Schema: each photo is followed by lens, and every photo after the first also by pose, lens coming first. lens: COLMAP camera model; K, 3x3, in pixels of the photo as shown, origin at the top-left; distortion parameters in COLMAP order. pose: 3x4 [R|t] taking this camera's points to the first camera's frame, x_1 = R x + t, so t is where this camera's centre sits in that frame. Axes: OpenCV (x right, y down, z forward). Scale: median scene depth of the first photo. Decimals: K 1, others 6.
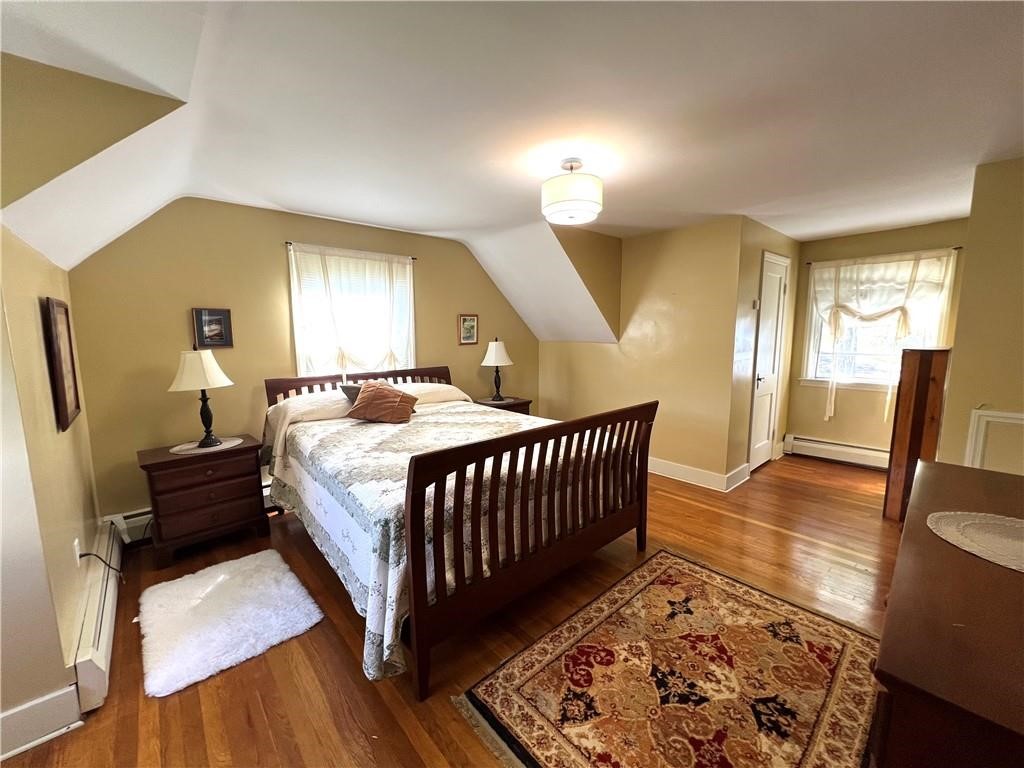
lens RADIAL K [[410.5, 0, 509.7], [0, 410.5, 383.4], [0, 0, 1]] dist [0.001565, -0.000011]
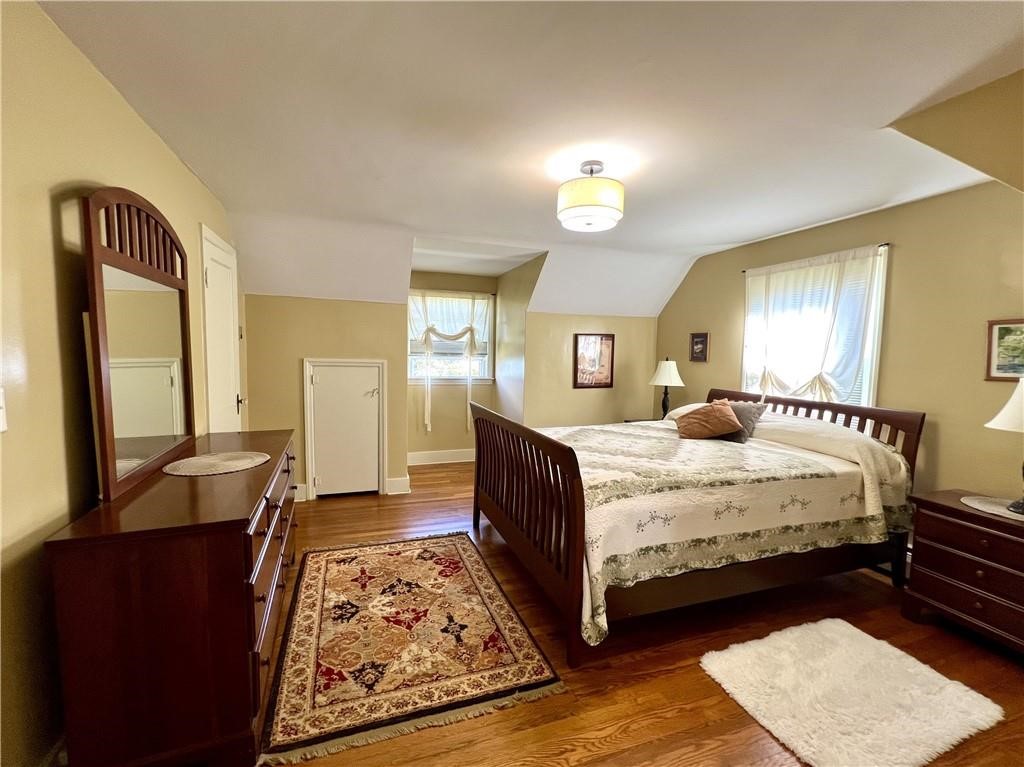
lens RADIAL K [[410.5, 0, 509.7], [0, 410.5, 382.9], [0, 0, 1]] dist [0.001565, -0.000011]
pose [[-0.349430, 0.079162, -0.933612, 1.375364], [-0.130153, 0.982663, 0.132034, -0.194974], [0.927879, 0.167649, -0.333069, 1.504232]]
